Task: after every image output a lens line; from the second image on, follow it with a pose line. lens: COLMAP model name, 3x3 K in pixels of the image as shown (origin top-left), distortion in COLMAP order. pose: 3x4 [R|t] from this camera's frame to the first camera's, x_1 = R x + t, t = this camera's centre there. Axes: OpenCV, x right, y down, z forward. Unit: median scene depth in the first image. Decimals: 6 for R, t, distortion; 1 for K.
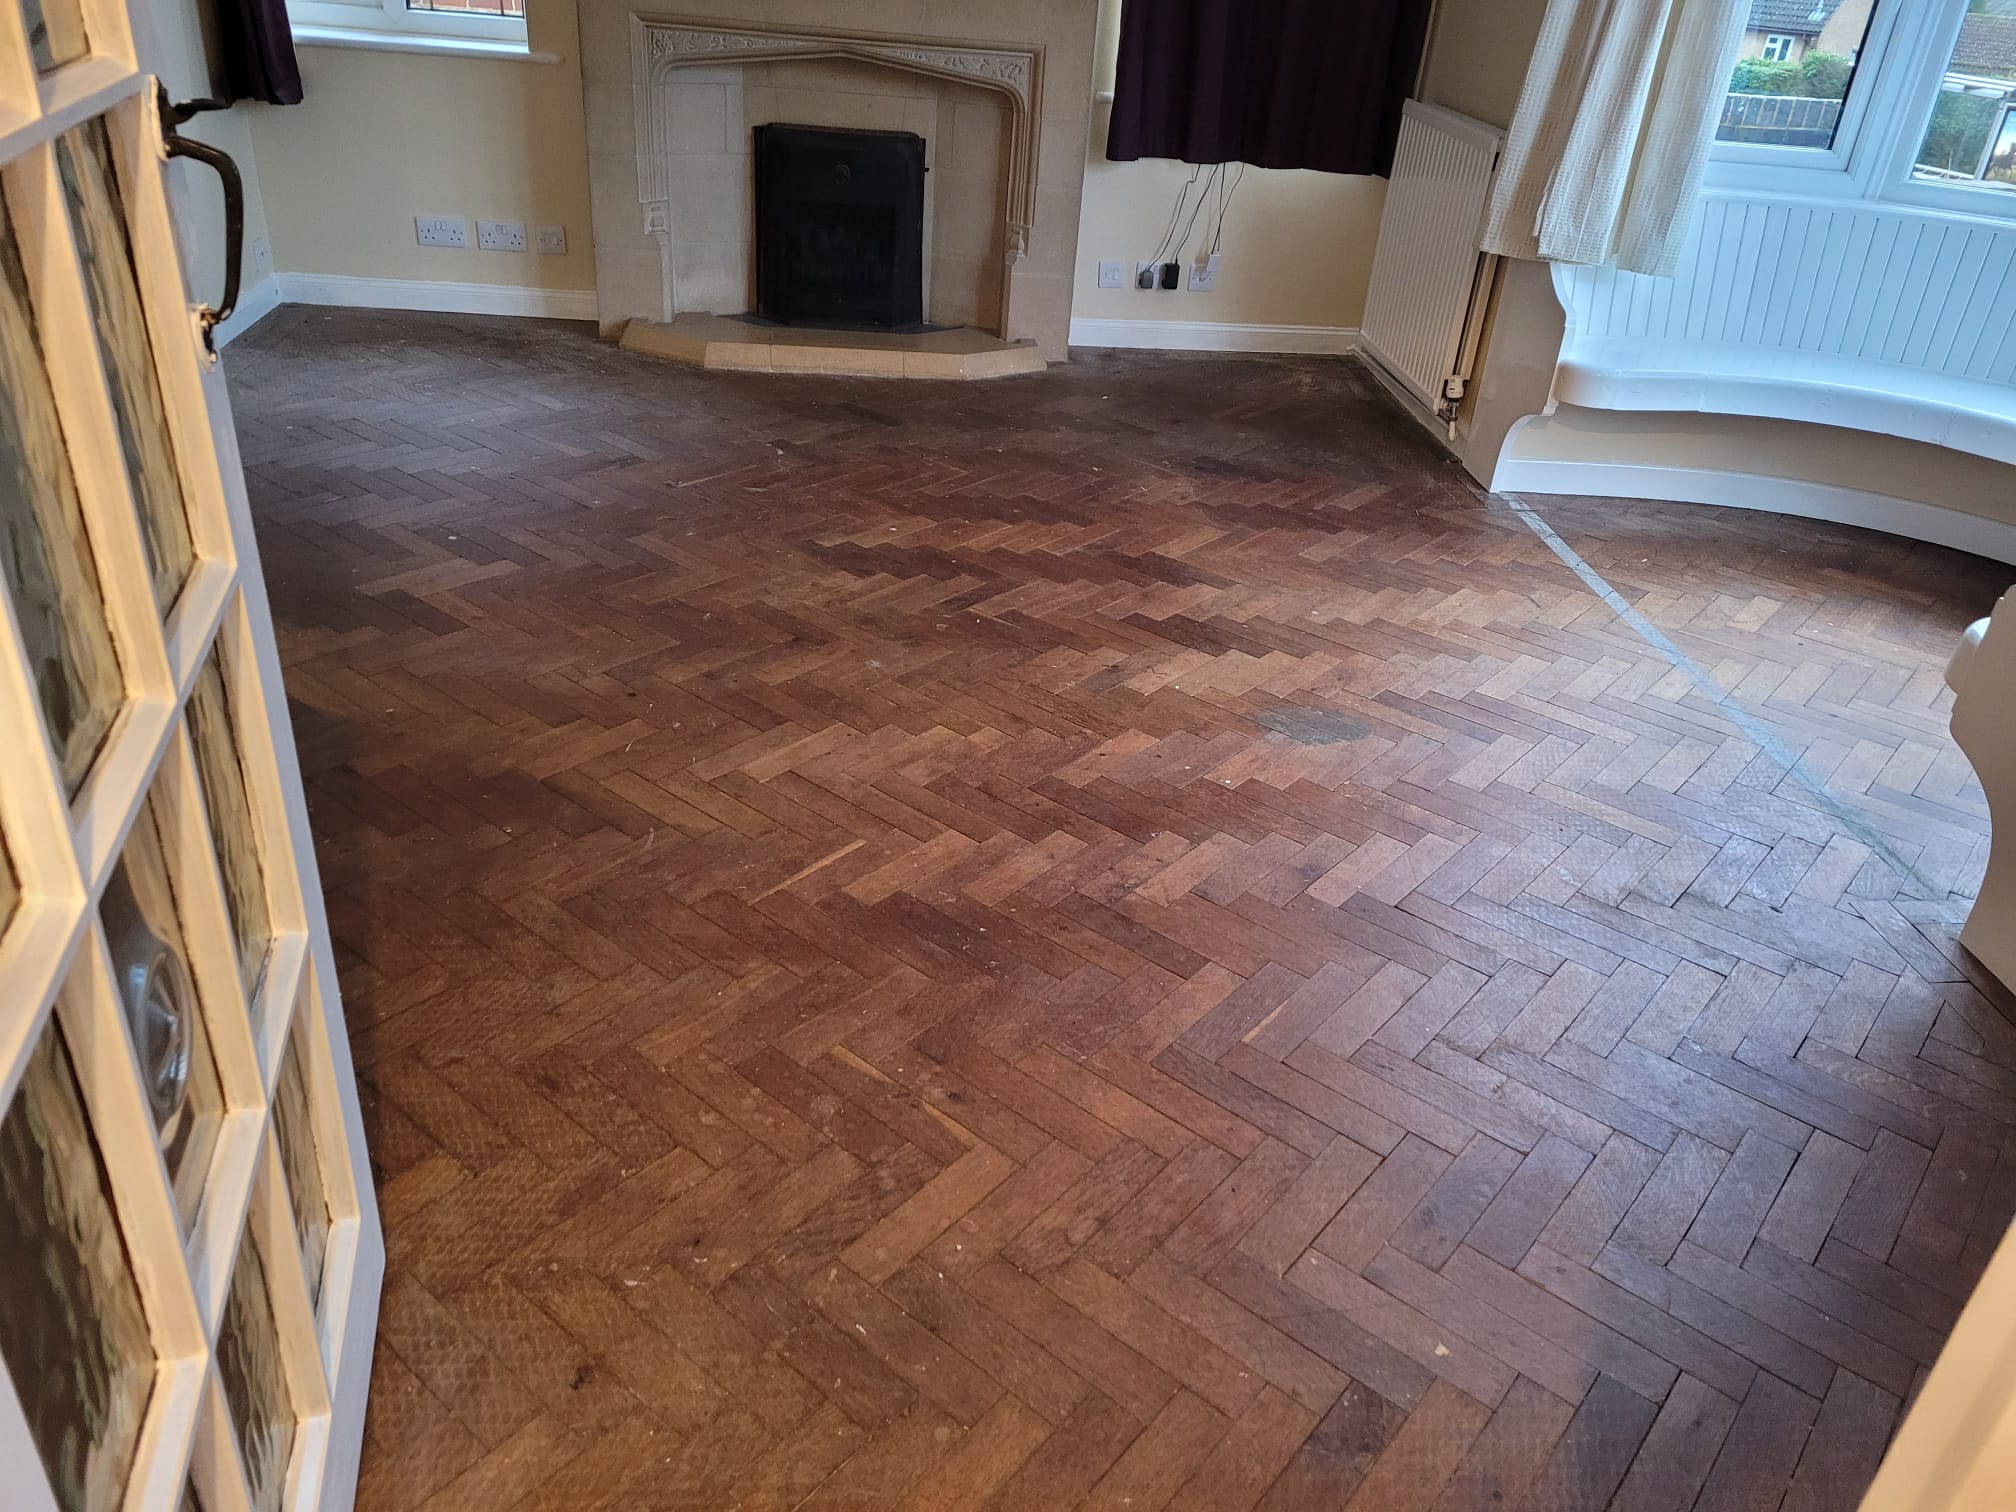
lens RADIAL K [[1512.7, 0, 995.9], [0, 1512.7, 719.3], [0, 0, 1]] dist [0.067465, -0.048582]
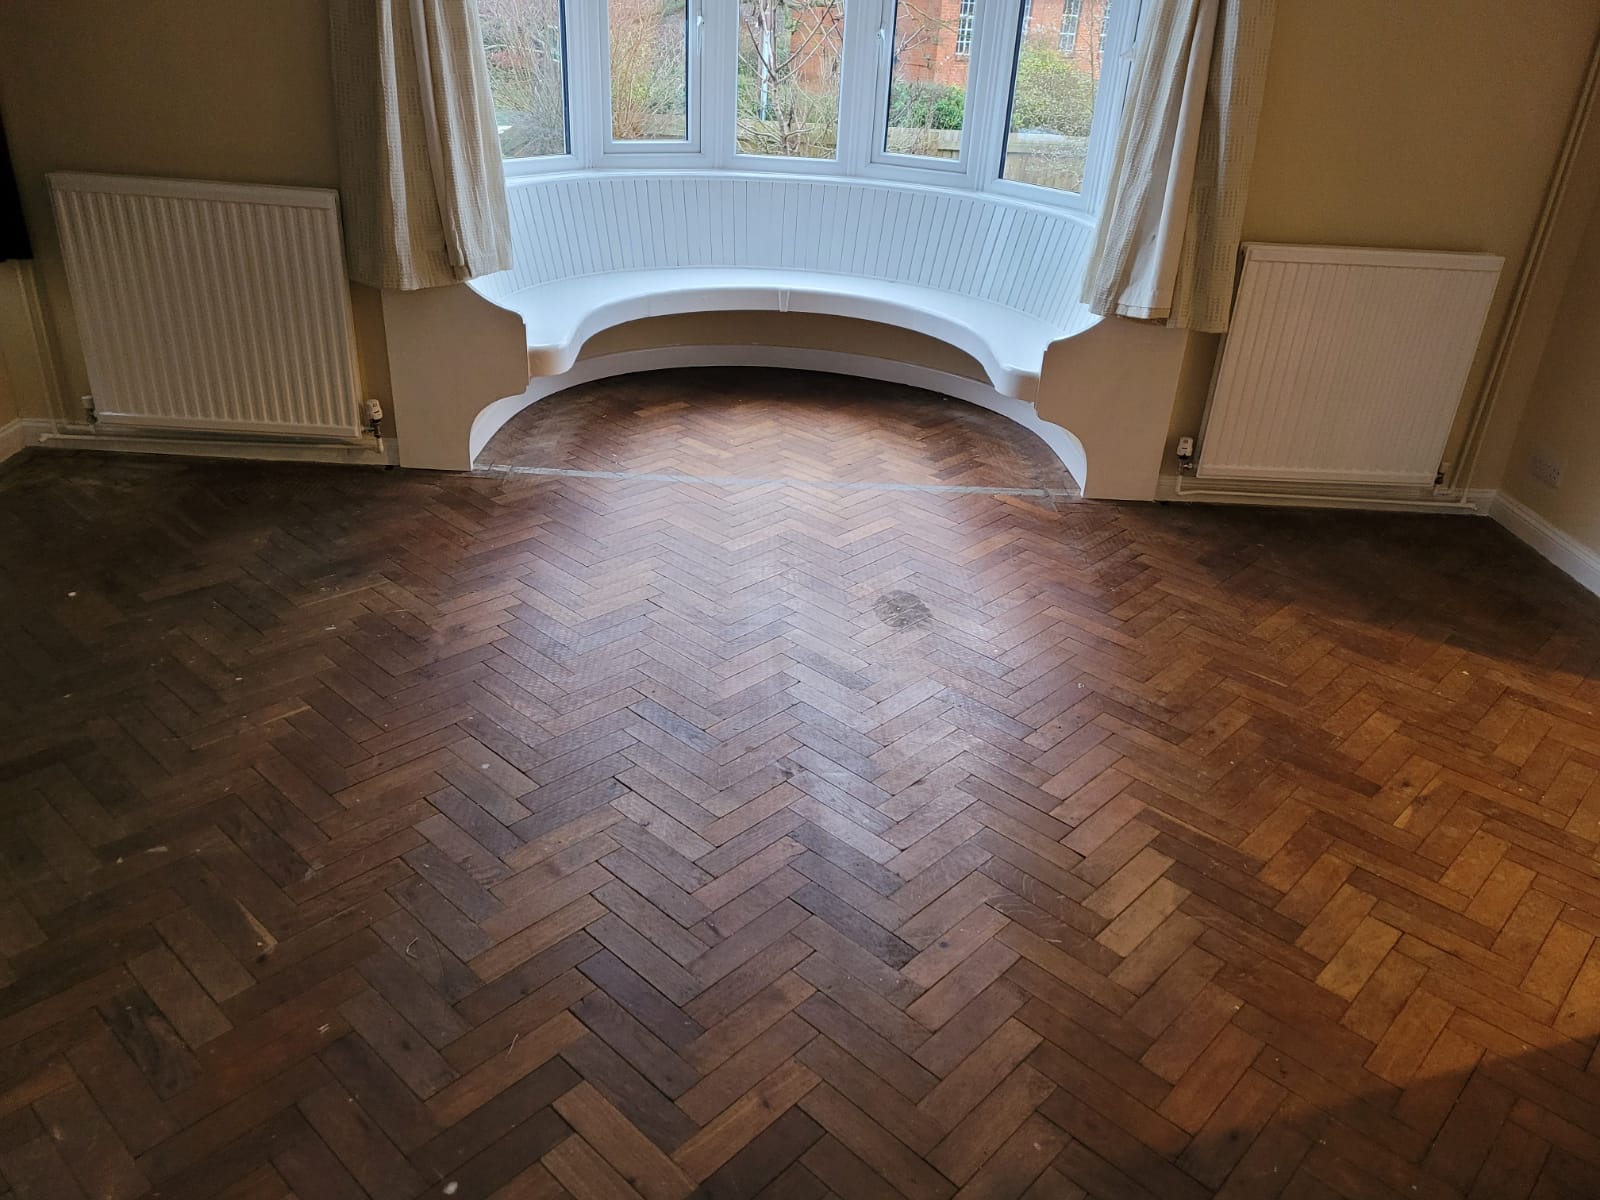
lens RADIAL K [[1200.5, 0, 790.4], [0, 1200.5, 570.8], [0, 0, 1]] dist [0.067465, -0.048582]
pose [[0.059595, -0.489214, 0.870125, -0.557610], [0.427975, 0.800018, 0.420486, -0.399182], [-0.901824, 0.347333, 0.257049, 0.586259]]
